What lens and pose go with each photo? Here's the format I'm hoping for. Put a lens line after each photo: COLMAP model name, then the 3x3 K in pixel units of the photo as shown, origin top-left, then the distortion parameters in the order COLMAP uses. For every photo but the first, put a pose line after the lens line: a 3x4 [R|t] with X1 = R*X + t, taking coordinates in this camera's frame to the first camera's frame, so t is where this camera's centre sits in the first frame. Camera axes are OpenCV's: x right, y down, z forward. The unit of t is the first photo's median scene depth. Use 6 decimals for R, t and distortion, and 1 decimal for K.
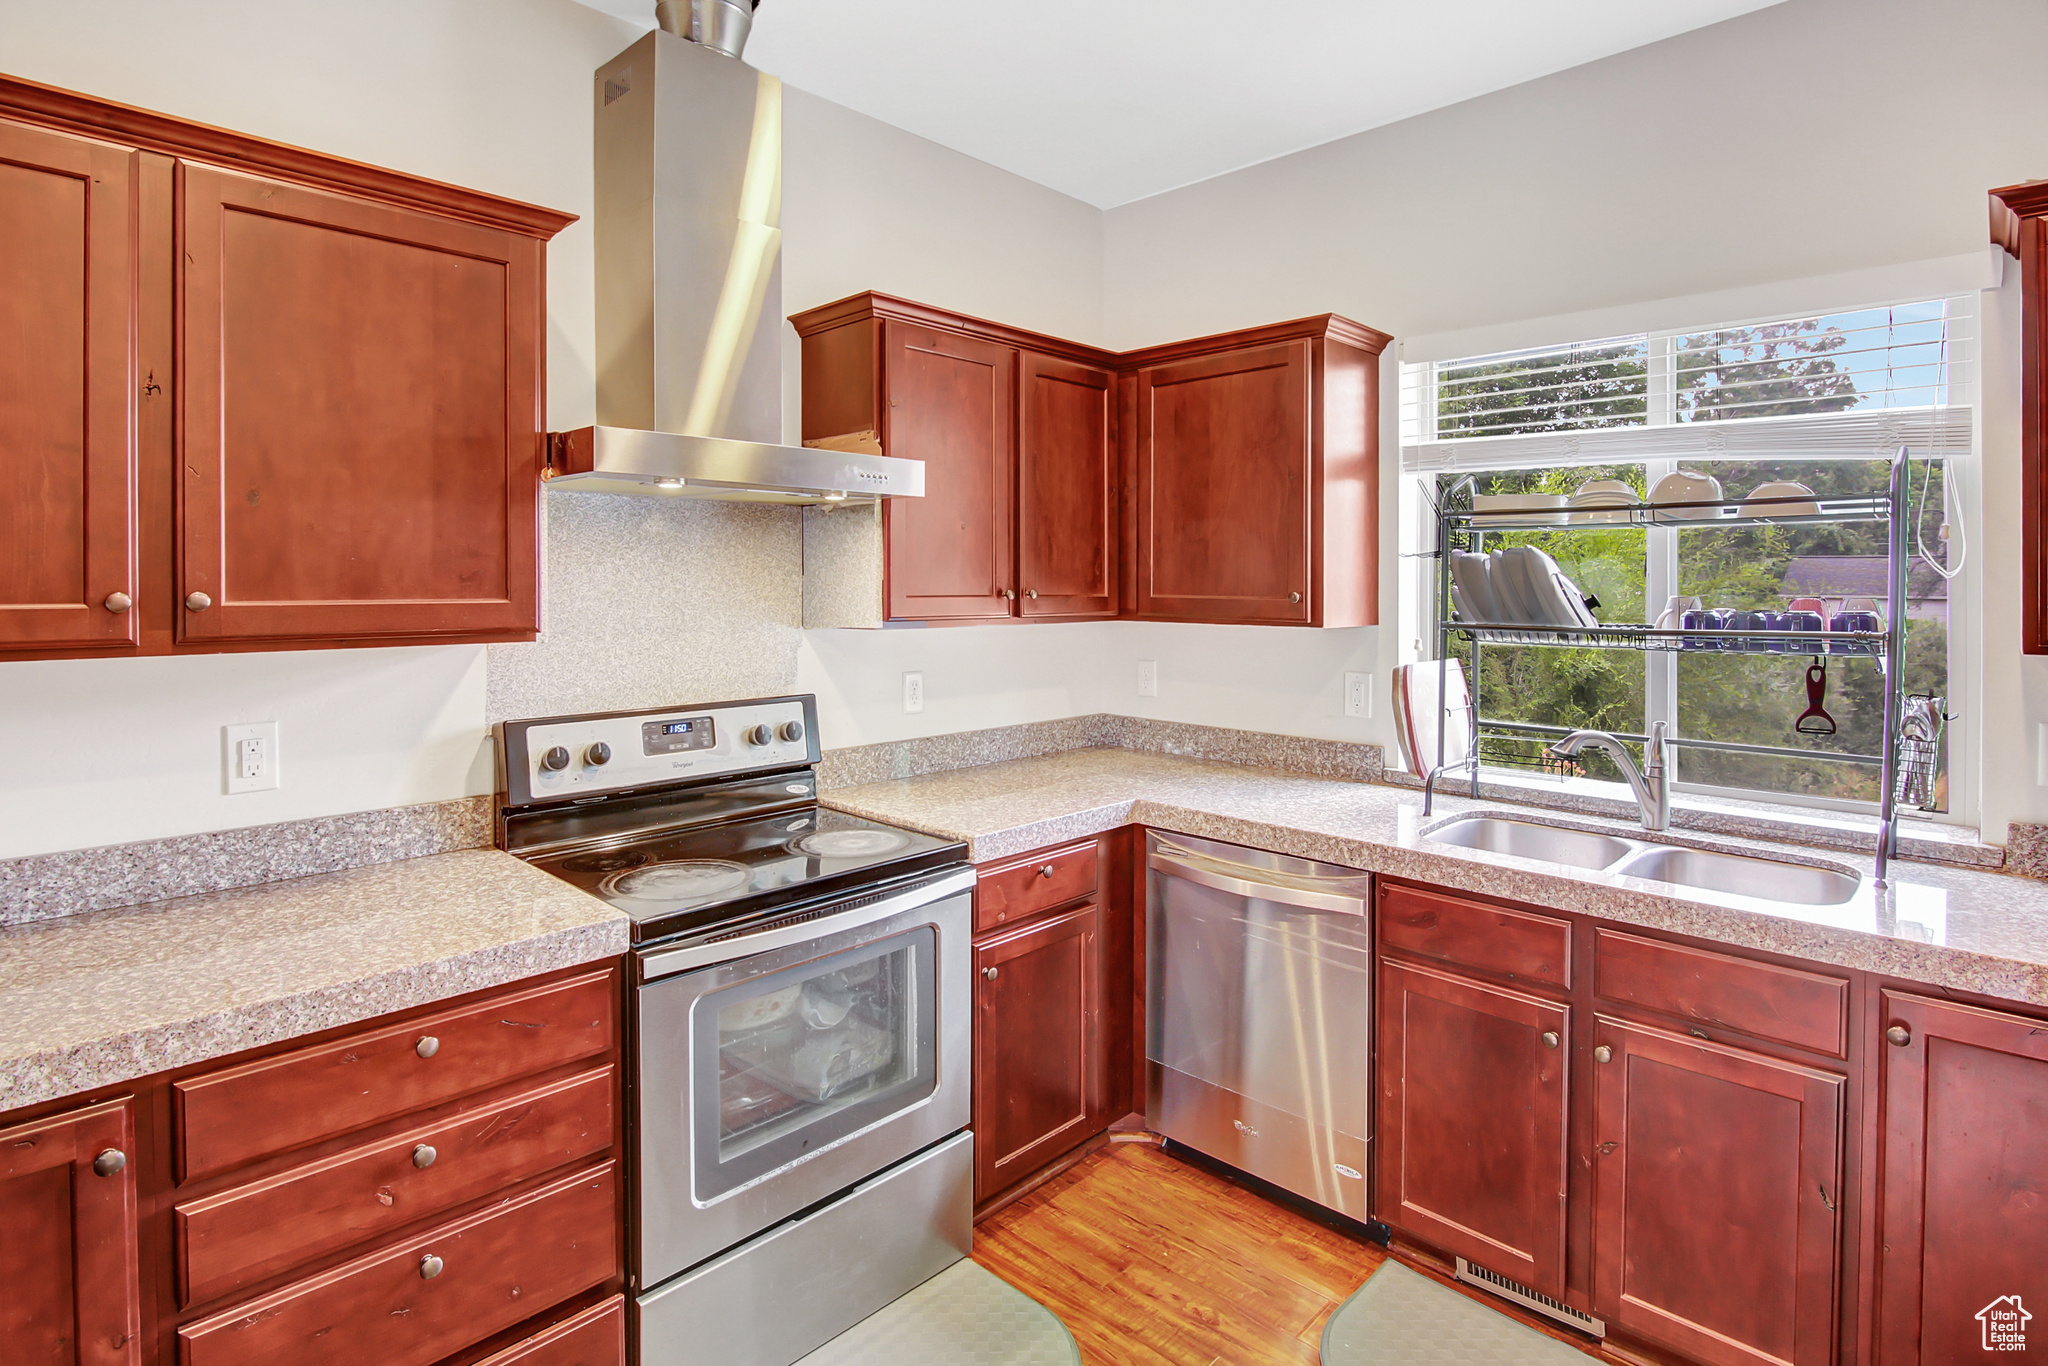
lens RADIAL K [[1038.7, 0, 1051.6], [0, 1038.7, 594.1], [0, 0, 1]] dist [-0.001247, -0.000172]
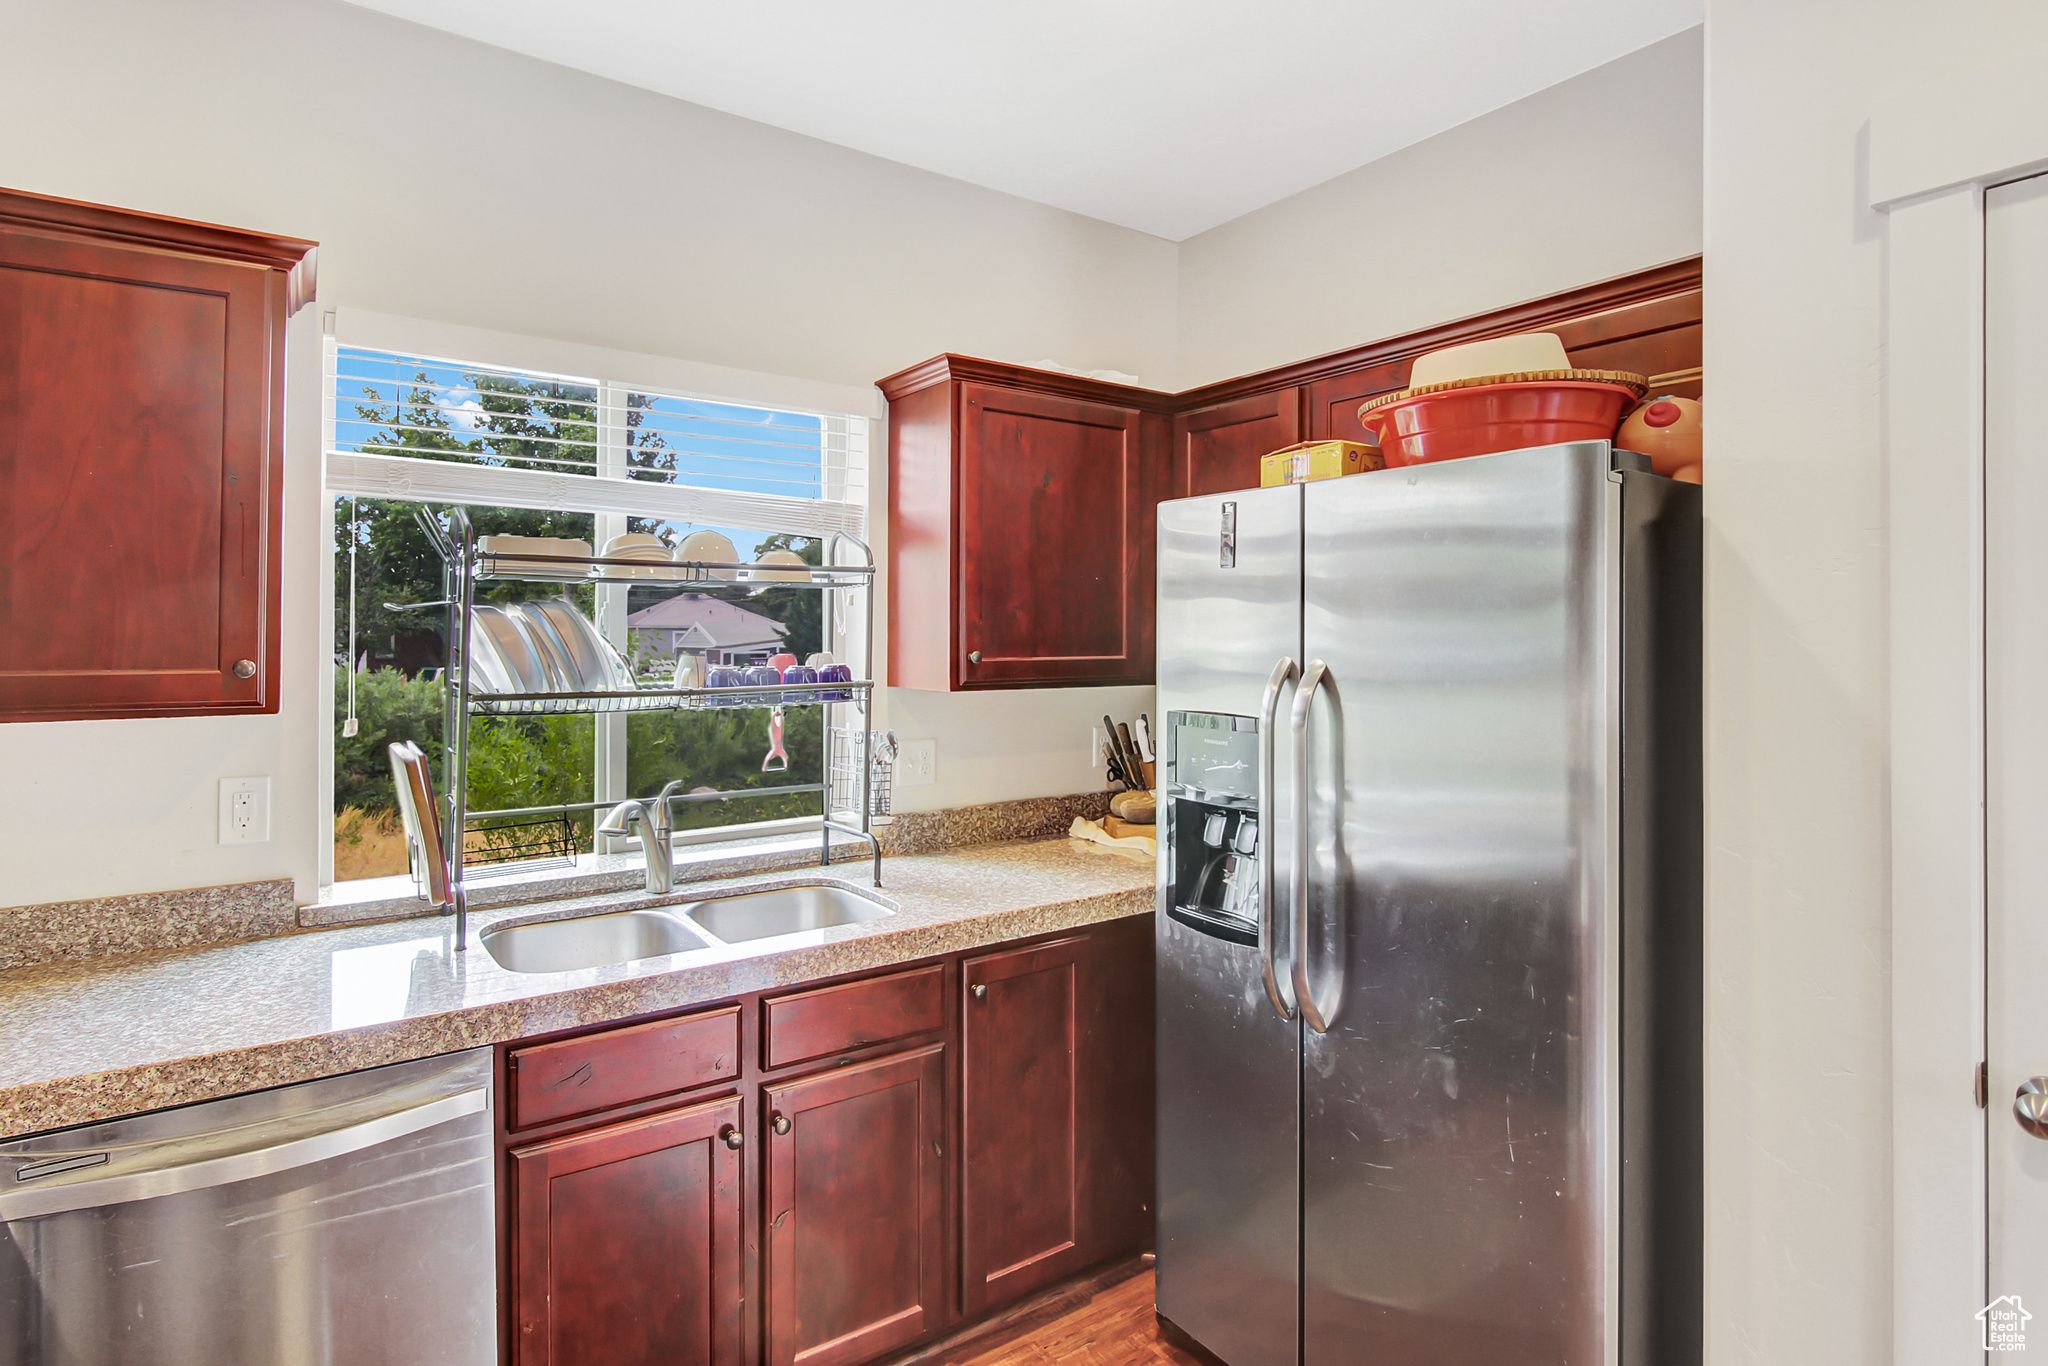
lens RADIAL K [[1055.1, 0, 1025.4], [0, 1055.1, 604.8], [0, 0, 1]] dist [-0.004432, -0.001807]
pose [[0.211372, 0.019062, 0.977220, -0.343290], [0.005385, 0.999772, -0.020667, -0.024011], [-0.977391, 0.009631, 0.211221, 0.473742]]
